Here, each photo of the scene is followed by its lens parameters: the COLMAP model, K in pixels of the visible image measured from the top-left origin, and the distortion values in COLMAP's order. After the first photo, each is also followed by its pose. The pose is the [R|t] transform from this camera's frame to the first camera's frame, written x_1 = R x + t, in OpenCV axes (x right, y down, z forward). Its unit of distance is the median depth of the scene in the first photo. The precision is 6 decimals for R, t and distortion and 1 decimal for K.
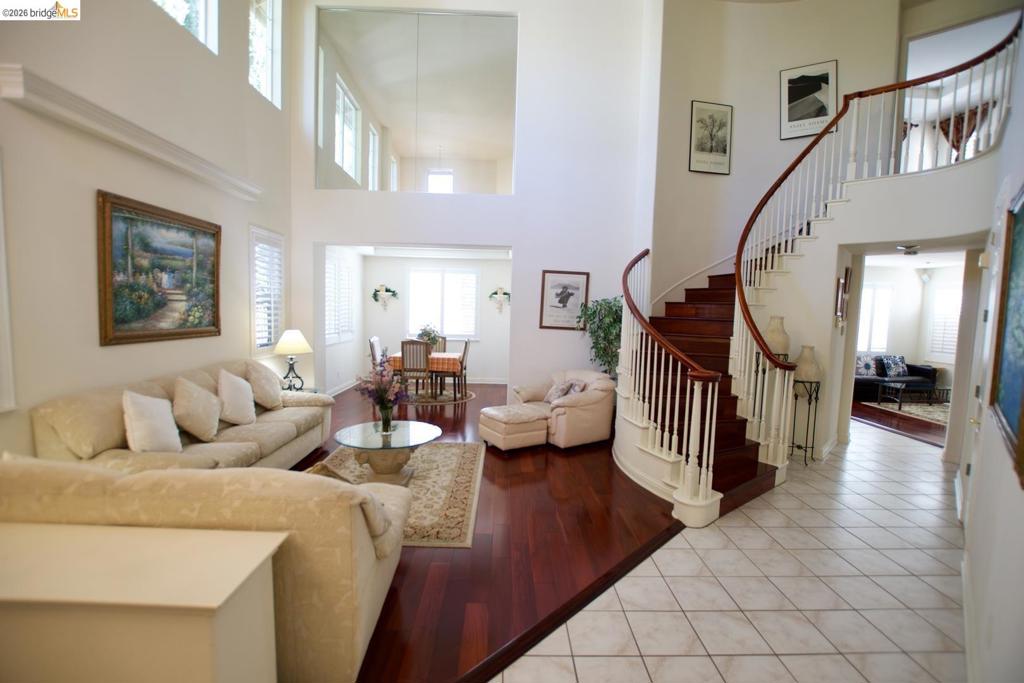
lens RADIAL K [[451.6, 0, 513.6], [0, 451.6, 337.1], [0, 0, 1]] dist [-0.000153, -0.000040]
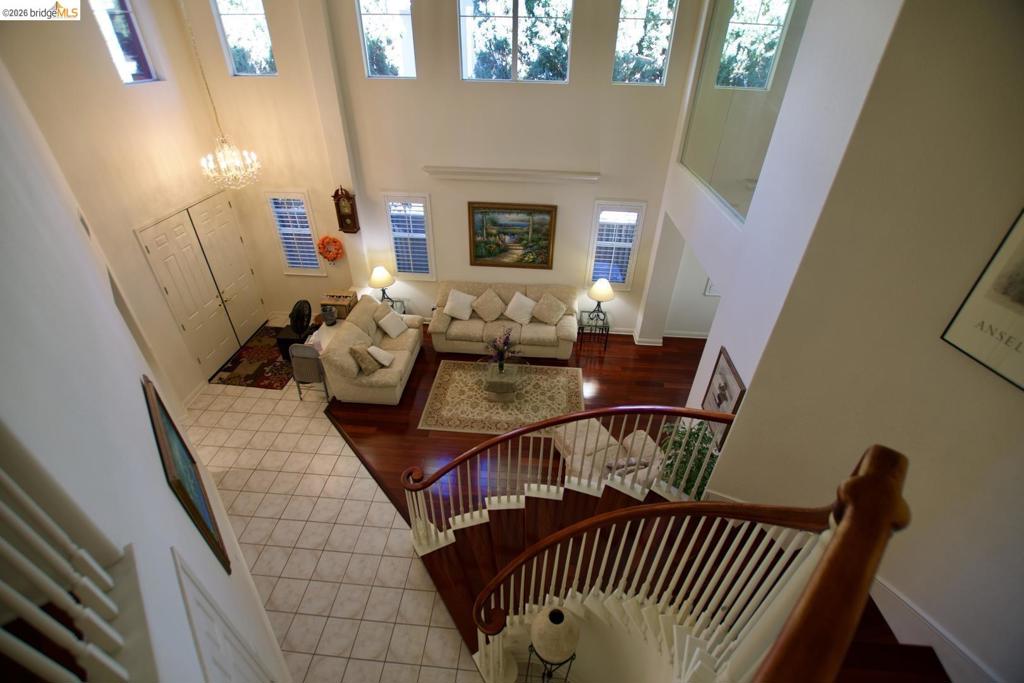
lens RADIAL K [[451.6, 0, 511.1], [0, 451.6, 344.8], [0, 0, 1]] dist [-0.000153, -0.000040]
pose [[-0.097656, 0.549161, -0.829991, 1.070519], [-0.089250, 0.825785, 0.556879, -0.817912], [0.991210, 0.128459, -0.031630, 1.110912]]
